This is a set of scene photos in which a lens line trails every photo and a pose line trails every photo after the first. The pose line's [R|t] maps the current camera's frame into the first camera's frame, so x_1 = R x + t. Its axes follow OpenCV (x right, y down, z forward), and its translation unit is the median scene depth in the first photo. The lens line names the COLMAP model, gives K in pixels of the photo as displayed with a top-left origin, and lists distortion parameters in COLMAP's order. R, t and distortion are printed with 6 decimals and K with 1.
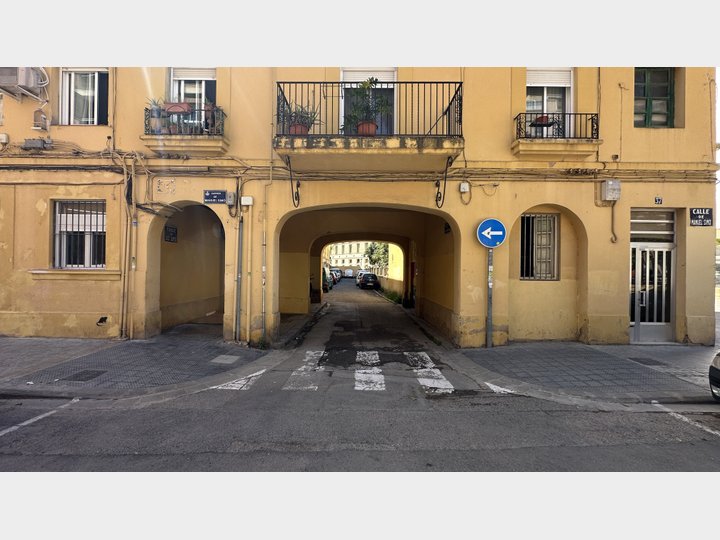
lens RADIAL K [[286.4, 0, 360.0], [0, 286.4, 270.0], [0, 0, 1]] dist [-0.004160, -0.000231]
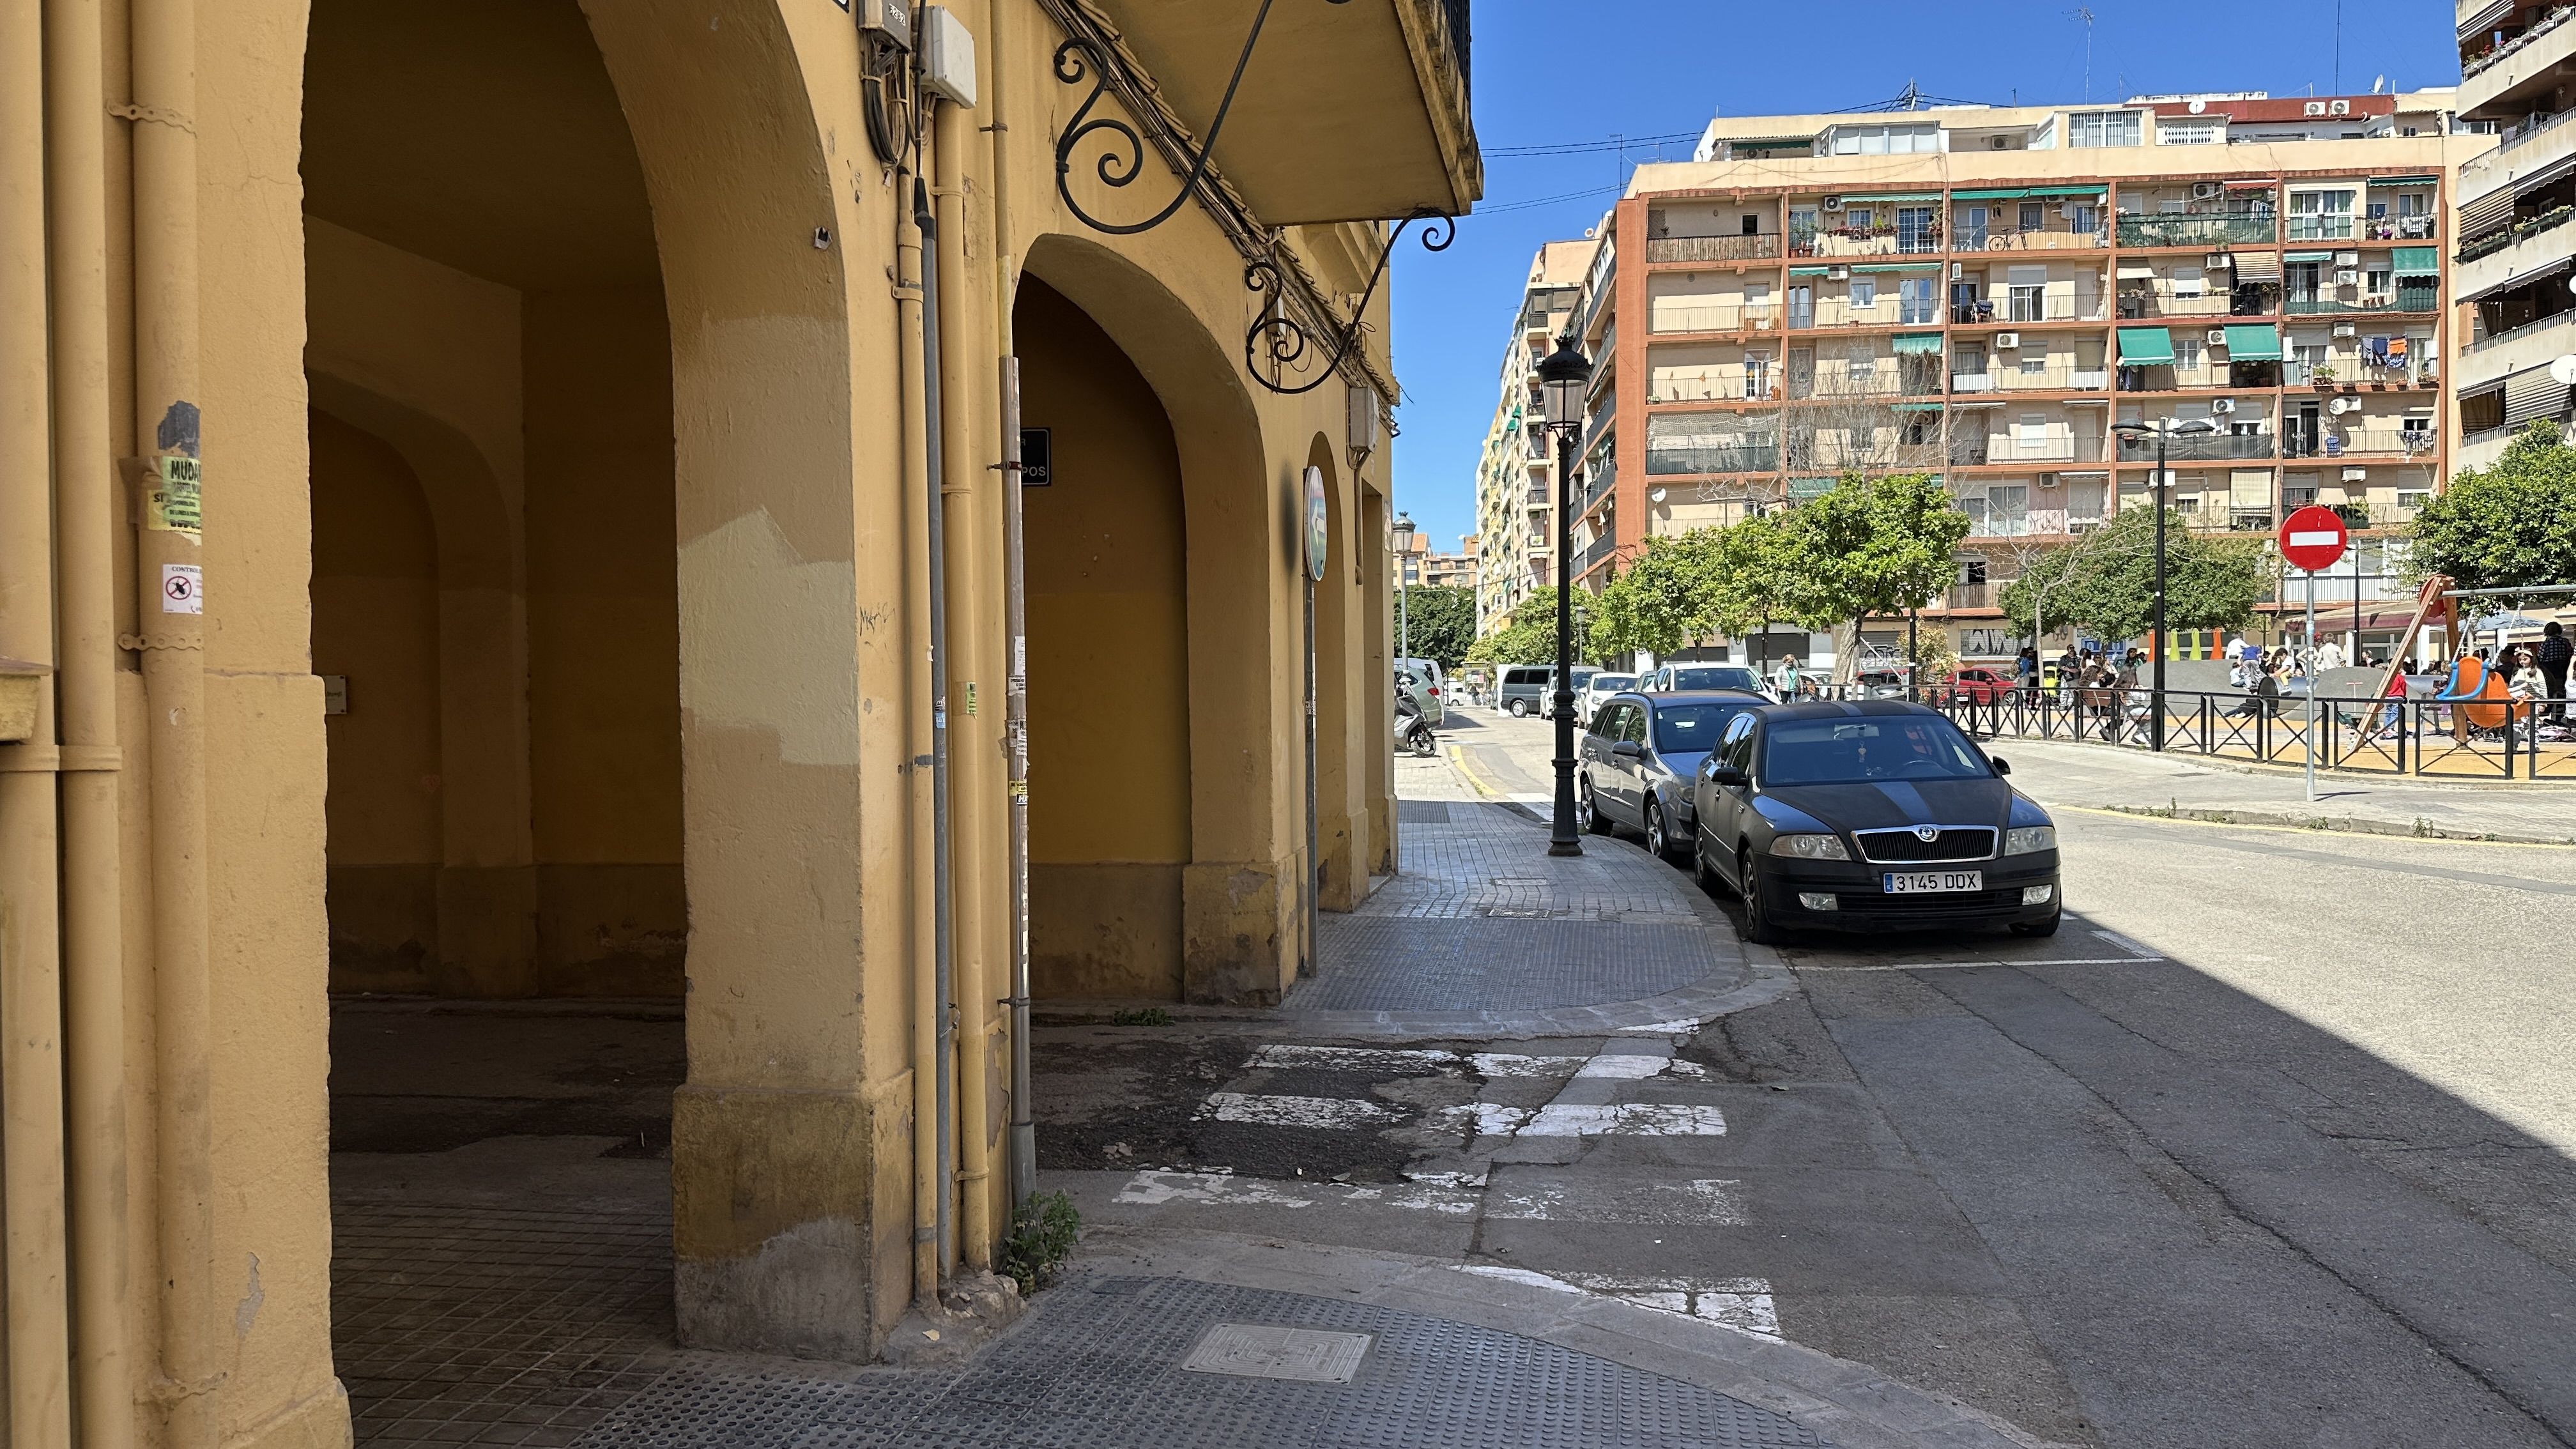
lens RADIAL K [[1782.8, 0, 1288.0], [0, 1782.8, 724.5], [0, 0, 1]] dist [0.119543, -0.201432]
pose [[0.167373, -0.030995, 0.985406, -1.101783], [0.012793, 0.999490, 0.029265, 0.004940], [-0.985811, 0.007708, 0.167684, 0.751080]]
